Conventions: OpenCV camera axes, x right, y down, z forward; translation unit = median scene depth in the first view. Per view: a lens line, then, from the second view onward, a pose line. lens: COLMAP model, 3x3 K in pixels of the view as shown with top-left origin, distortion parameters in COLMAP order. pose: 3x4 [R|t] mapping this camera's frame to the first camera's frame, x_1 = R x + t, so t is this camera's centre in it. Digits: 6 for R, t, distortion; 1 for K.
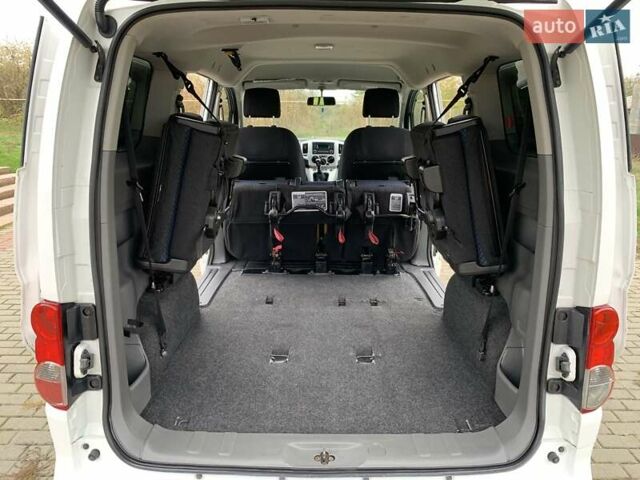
lens RADIAL K [[488.6, 0, 320.0], [0, 488.6, 240.0], [0, 0, 1]] dist [0.002815, 0.001767]
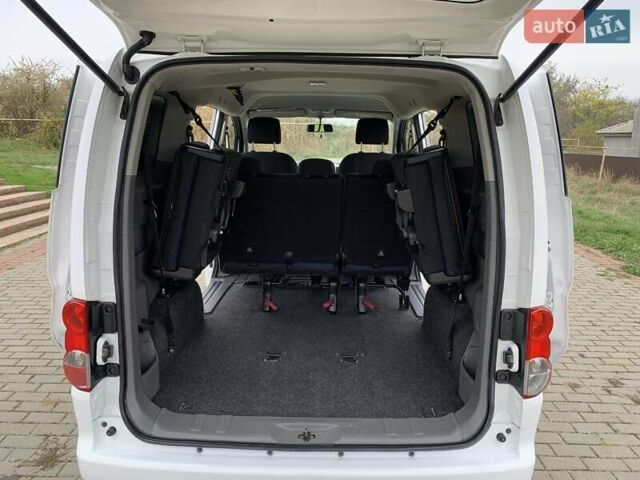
lens RADIAL K [[490.6, 0, 323.7], [0, 490.6, 238.5], [0, 0, 1]] dist [0.013038, -0.007682]
pose [[0.999938, 0.007370, -0.008402, 0.053371], [-0.007733, 0.998996, -0.044128, 0.021326], [0.008069, 0.044190, 0.998991, -0.187907]]
